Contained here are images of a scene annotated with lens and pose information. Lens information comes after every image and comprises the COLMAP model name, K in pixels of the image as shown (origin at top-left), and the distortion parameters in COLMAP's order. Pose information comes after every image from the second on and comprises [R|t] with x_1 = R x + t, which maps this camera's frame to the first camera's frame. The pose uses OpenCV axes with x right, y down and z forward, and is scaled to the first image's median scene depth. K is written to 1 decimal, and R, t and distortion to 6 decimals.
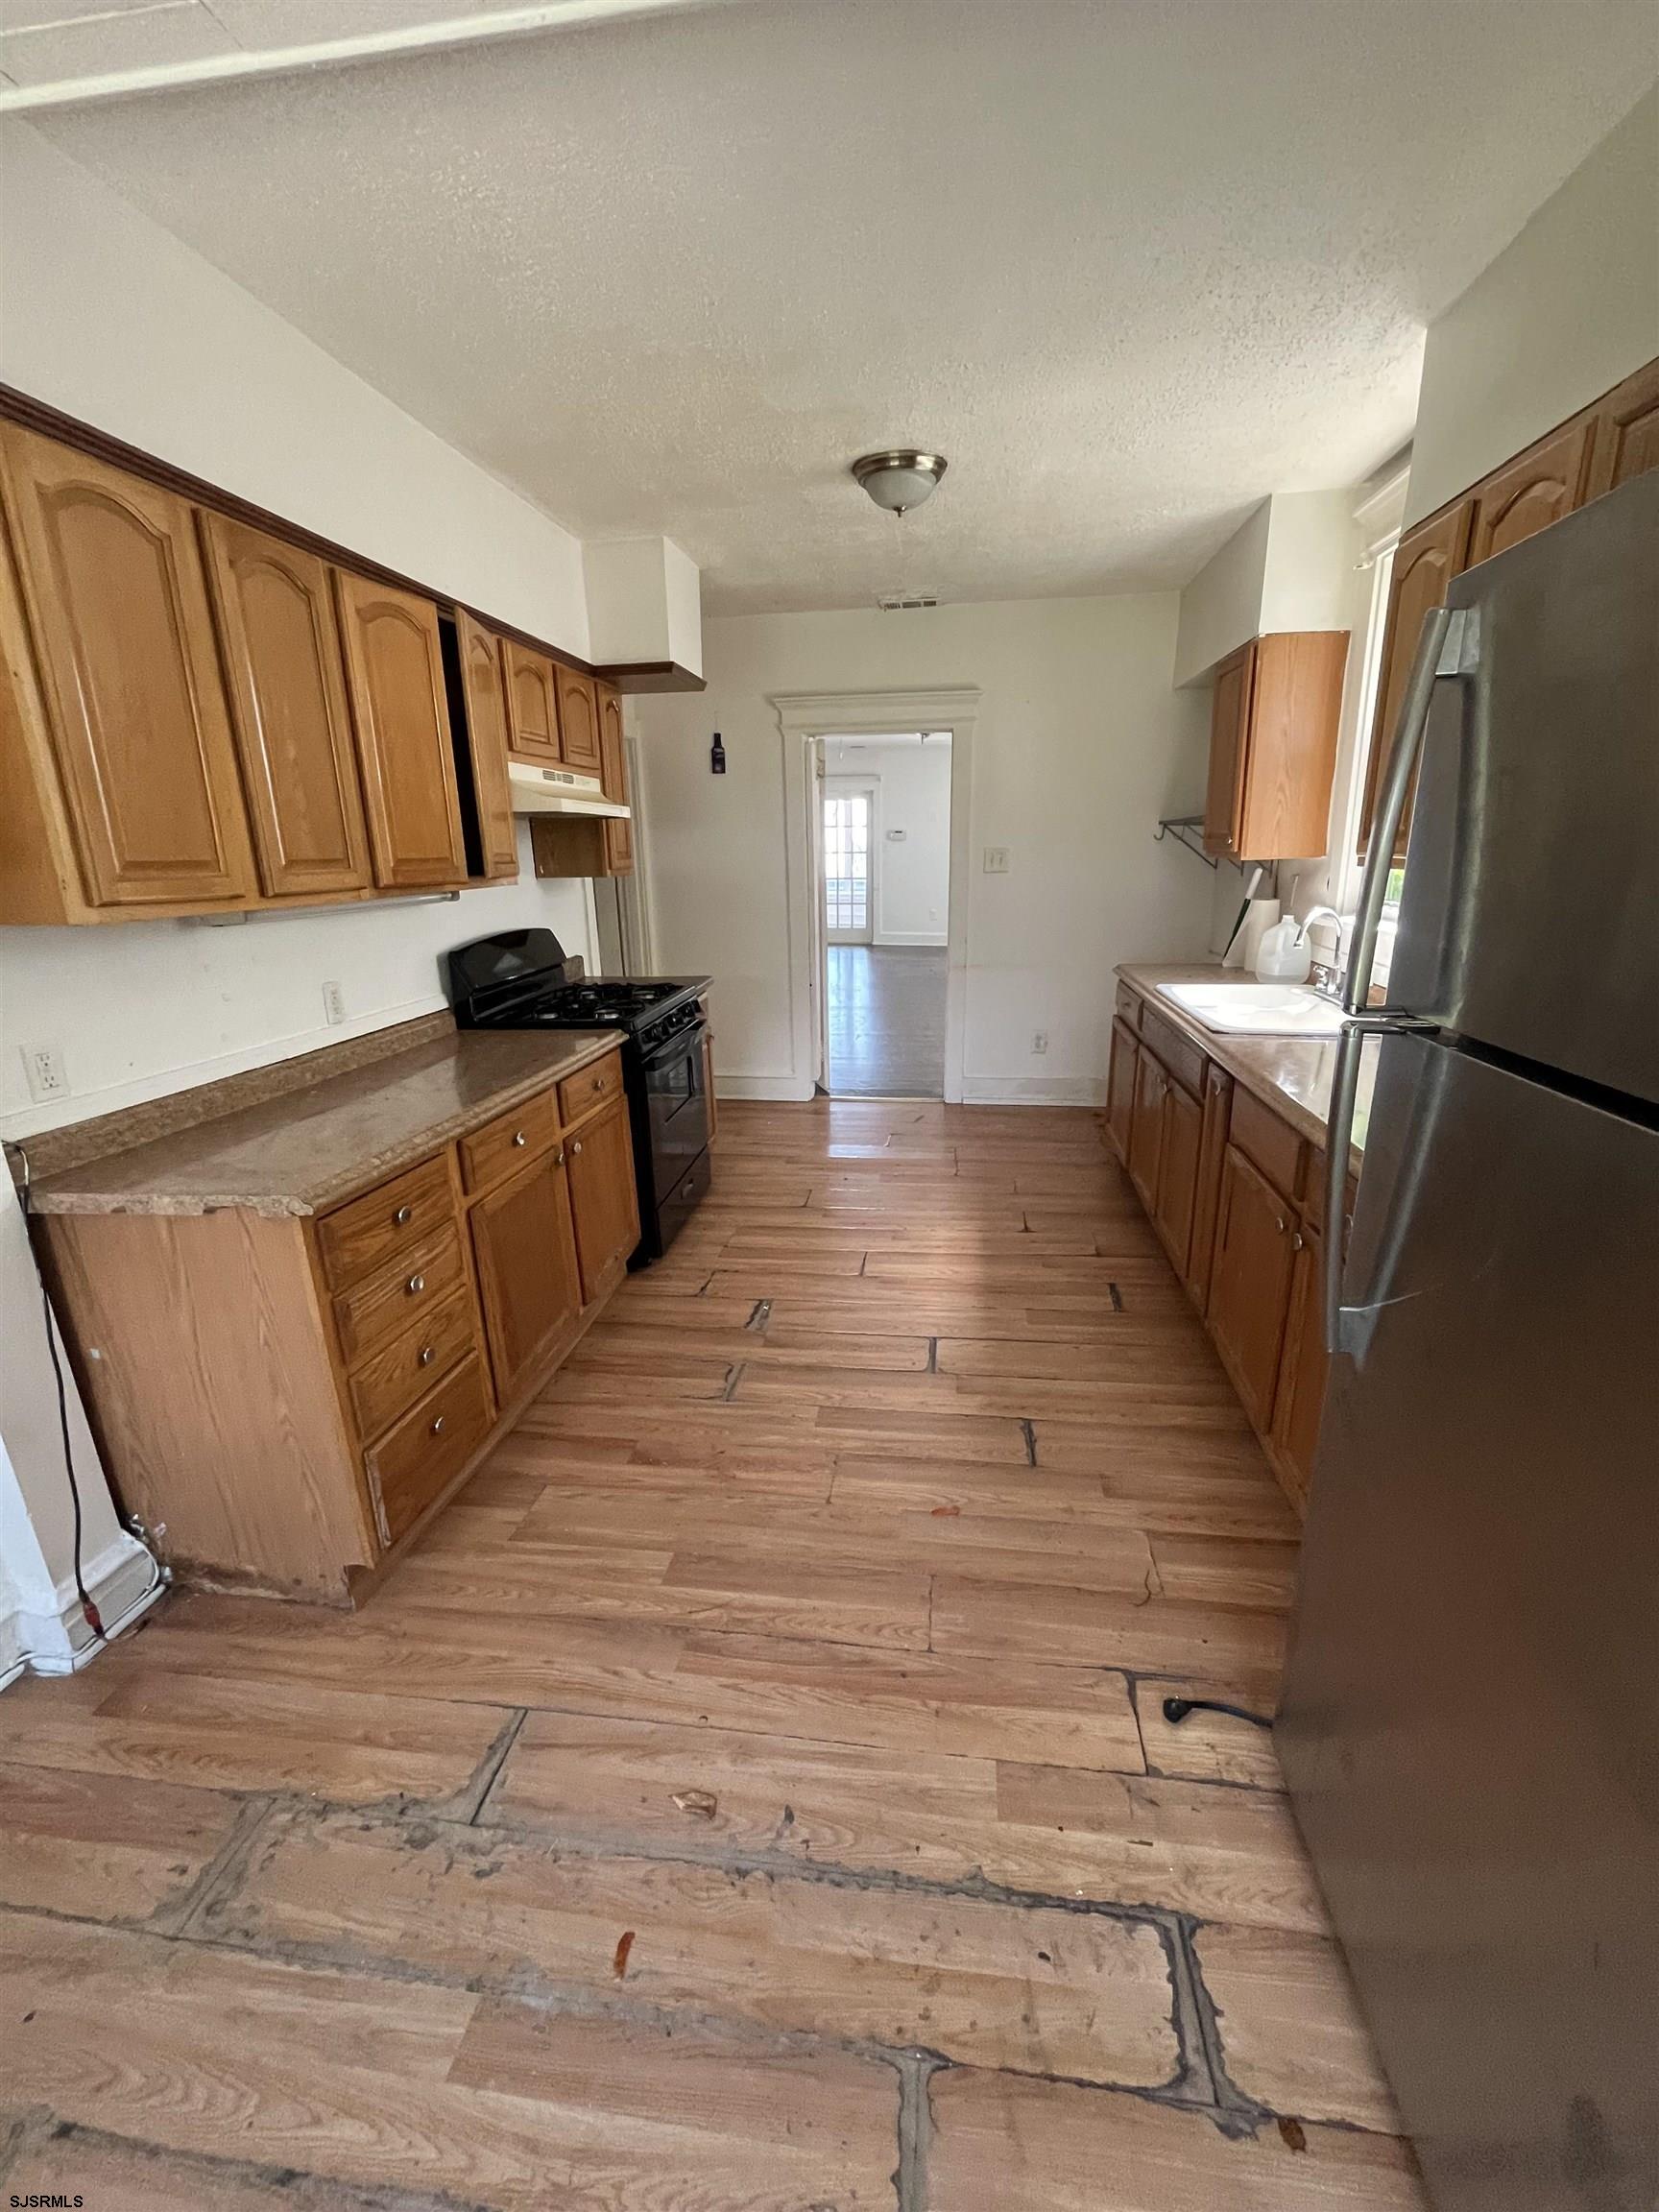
lens RADIAL K [[899.9, 0, 829.5], [0, 899.9, 1106.0], [0, 0, 1]] dist [0.000281, 0.000054]
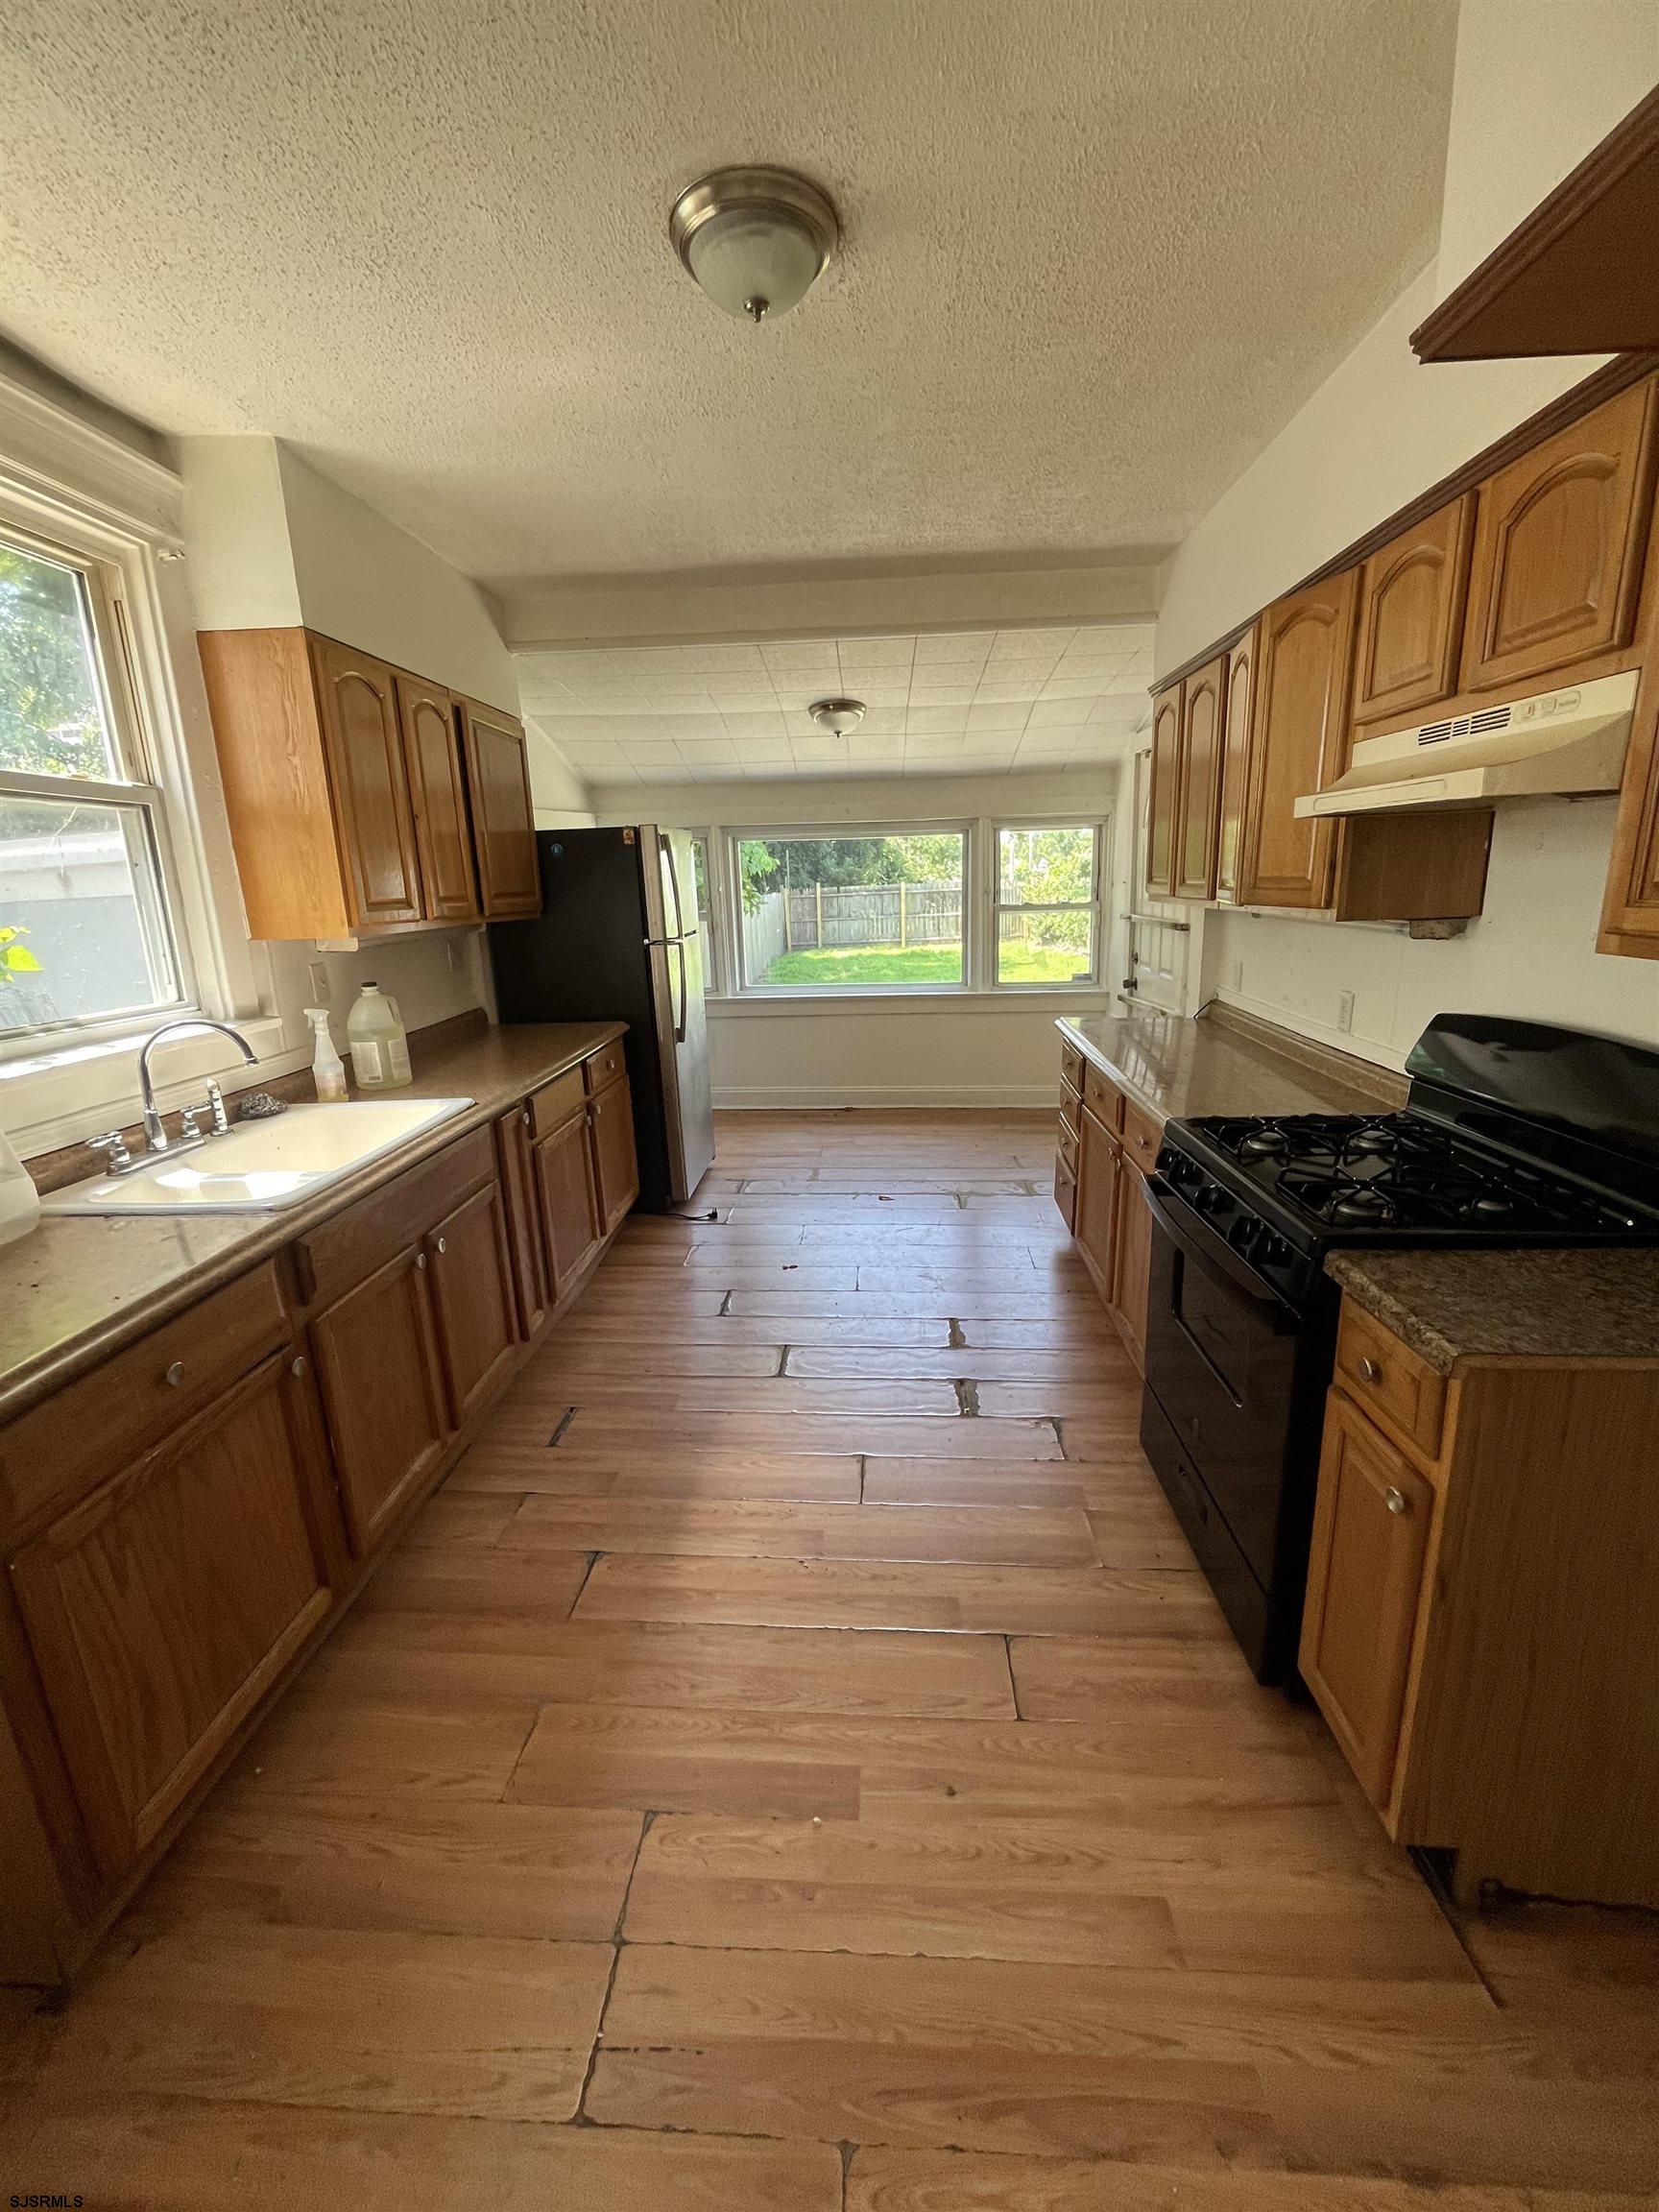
lens RADIAL K [[899.9, 0, 829.5], [0, 899.9, 1106.0], [0, 0, 1]] dist [0.000281, 0.000054]
pose [[-0.995491, 0.068537, -0.065579, 0.088281], [0.027845, 0.872029, 0.488662, -0.428069], [0.090678, 0.484633, -0.870005, 1.473532]]
